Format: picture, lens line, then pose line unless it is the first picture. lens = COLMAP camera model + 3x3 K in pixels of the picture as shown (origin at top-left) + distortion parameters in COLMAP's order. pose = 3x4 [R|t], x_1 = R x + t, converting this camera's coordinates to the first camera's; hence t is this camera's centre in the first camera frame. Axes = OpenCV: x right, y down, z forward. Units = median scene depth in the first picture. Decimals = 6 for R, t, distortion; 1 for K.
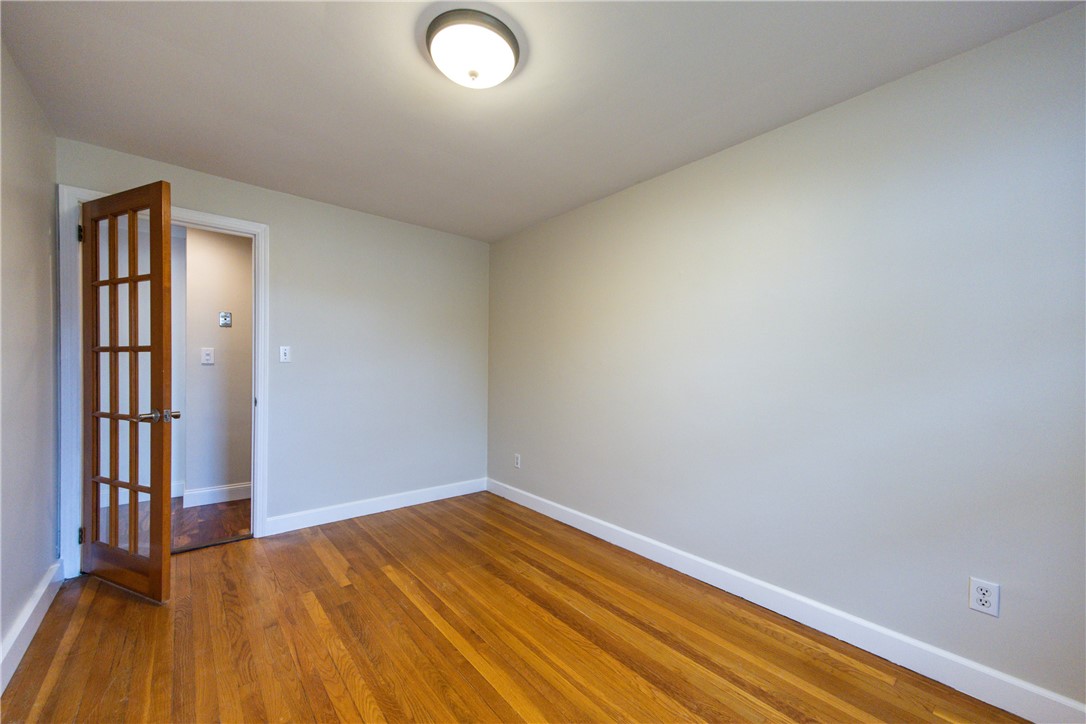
lens RADIAL K [[427.8, 0, 546.7], [0, 427.8, 363.3], [0, 0, 1]] dist [0.013238, -0.000146]
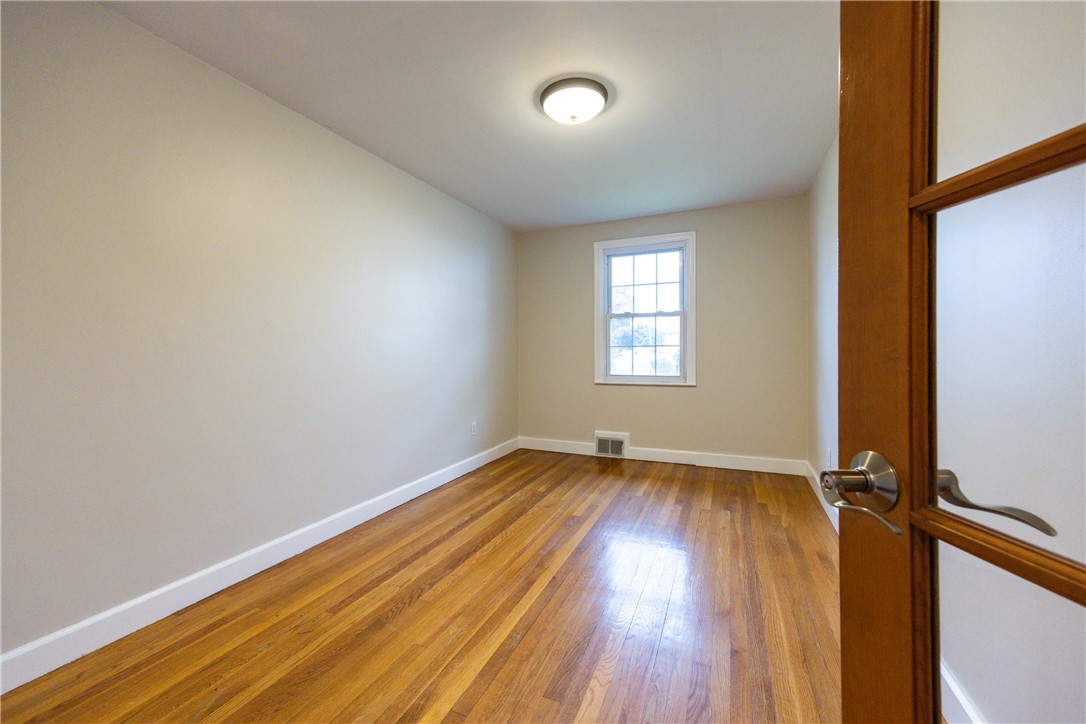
lens RADIAL K [[427.5, 0, 539.8], [0, 427.5, 362.5], [0, 0, 1]] dist [0.001177, 0.000291]
pose [[-0.433736, -0.040121, 0.900146, -0.924278], [-0.011832, 0.999176, 0.038834, 0.039362], [-0.900962, 0.006193, -0.433853, 1.178326]]
